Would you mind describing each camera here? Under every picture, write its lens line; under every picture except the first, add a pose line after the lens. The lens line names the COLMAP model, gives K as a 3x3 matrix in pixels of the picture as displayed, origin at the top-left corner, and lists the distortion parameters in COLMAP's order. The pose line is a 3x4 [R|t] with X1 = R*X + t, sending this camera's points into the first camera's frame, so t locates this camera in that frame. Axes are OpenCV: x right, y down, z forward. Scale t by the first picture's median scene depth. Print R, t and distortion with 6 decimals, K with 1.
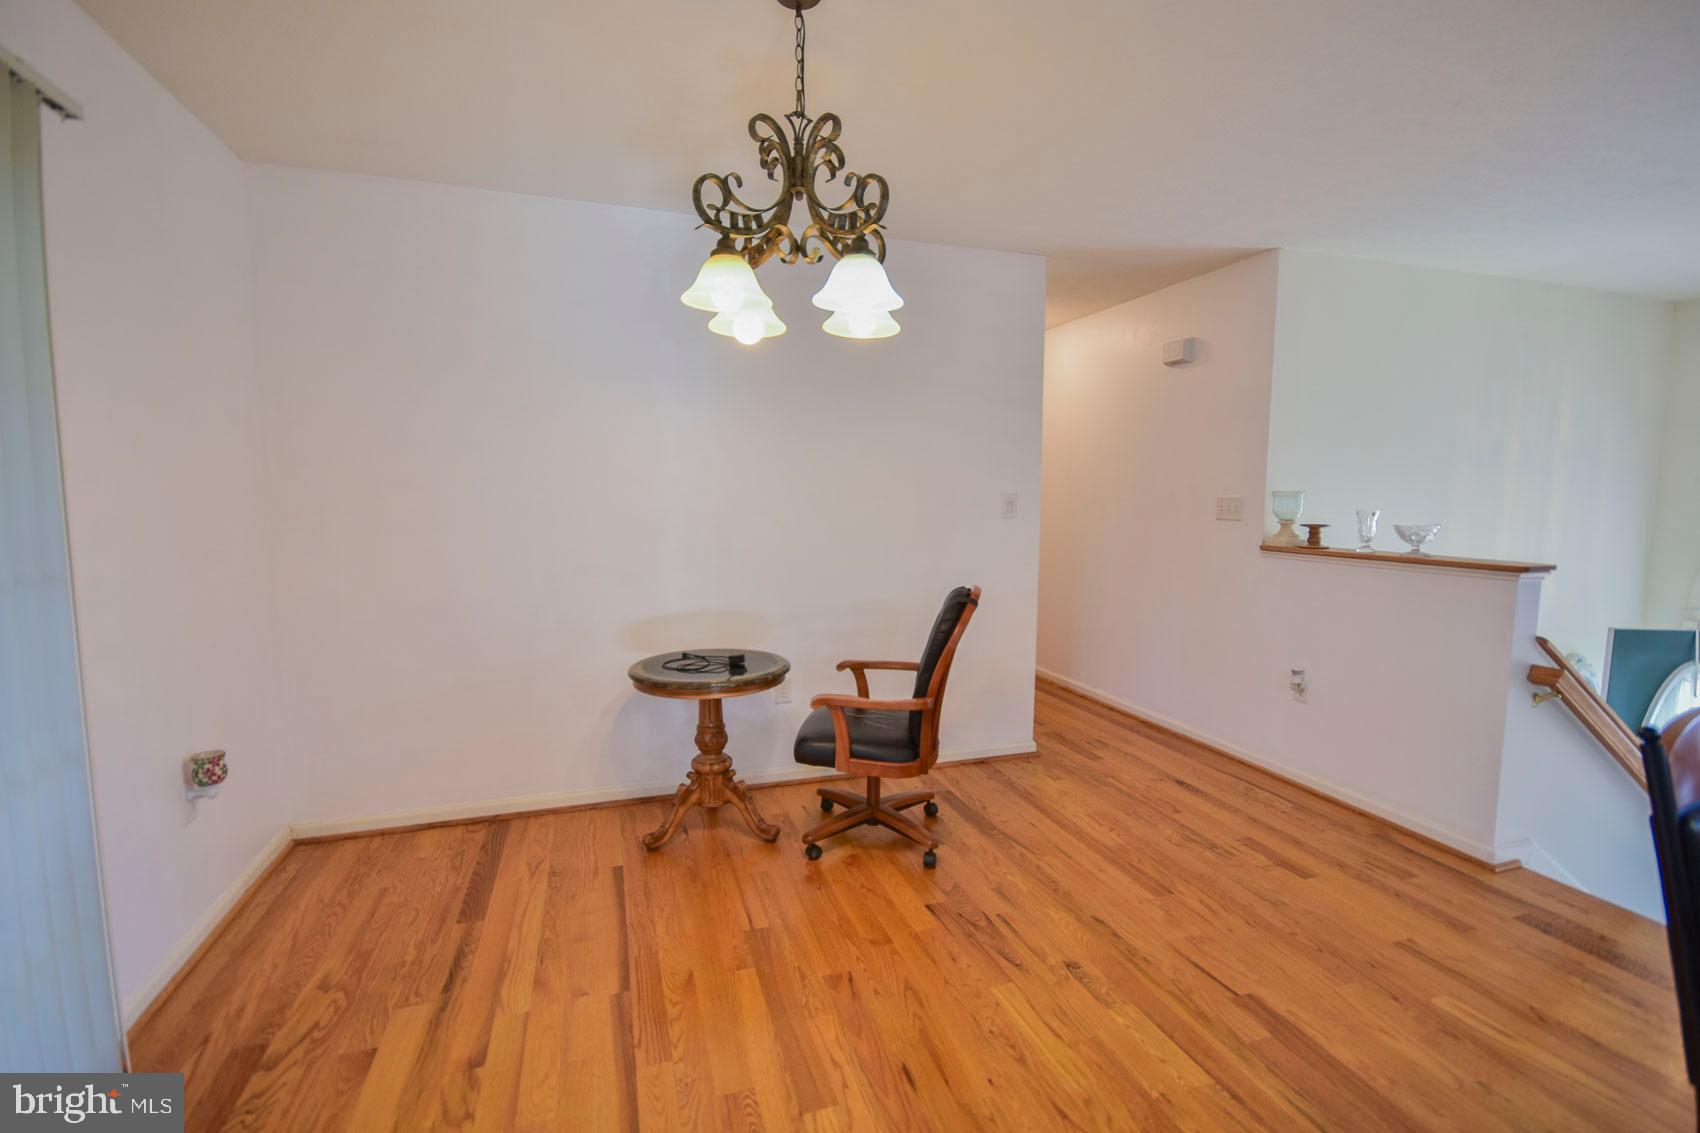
lens RADIAL K [[772.6, 0, 852.6], [0, 772.6, 572.2], [0, 0, 1]] dist [0.009561, -0.004240]
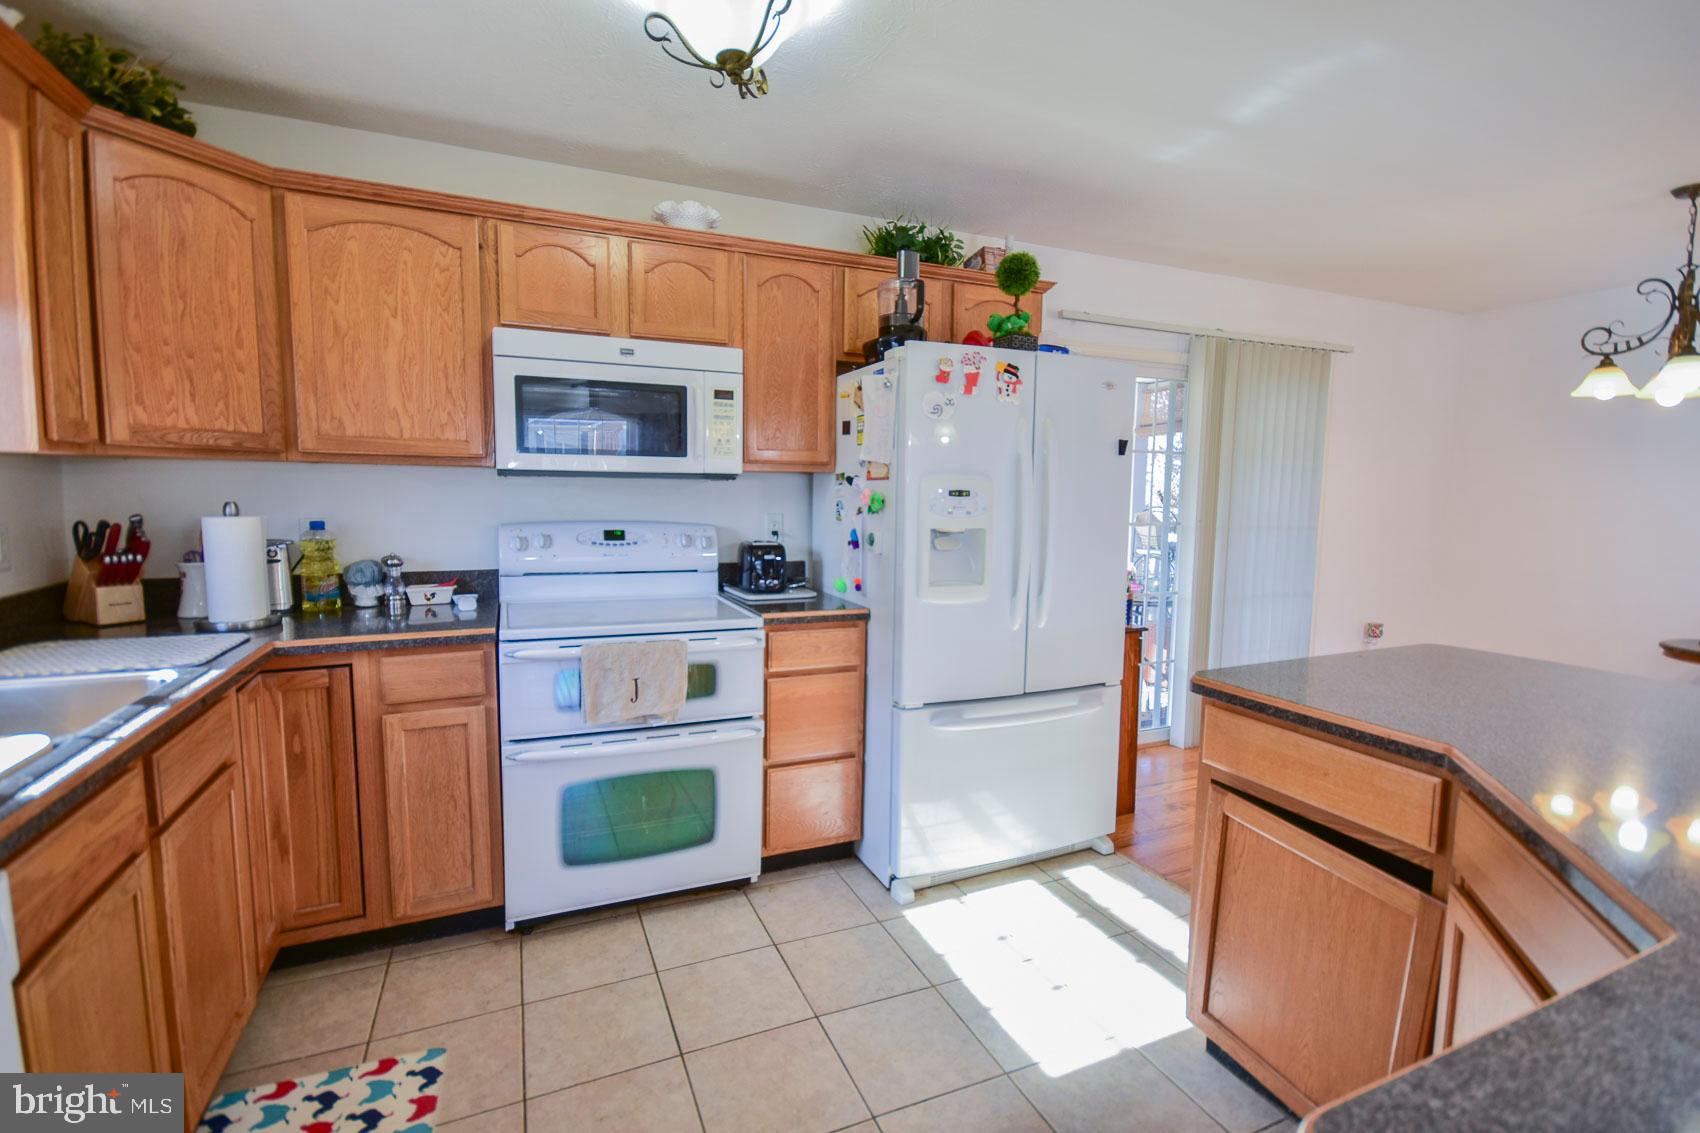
lens RADIAL K [[772.6, 0, 851.9], [0, 772.6, 567.8], [0, 0, 1]] dist [0.009561, -0.004240]
pose [[0.089890, 0.096160, -0.991299, 1.060495], [-0.116176, 0.989546, 0.085455, 0.067594], [0.989153, 0.107484, 0.100122, -0.602185]]
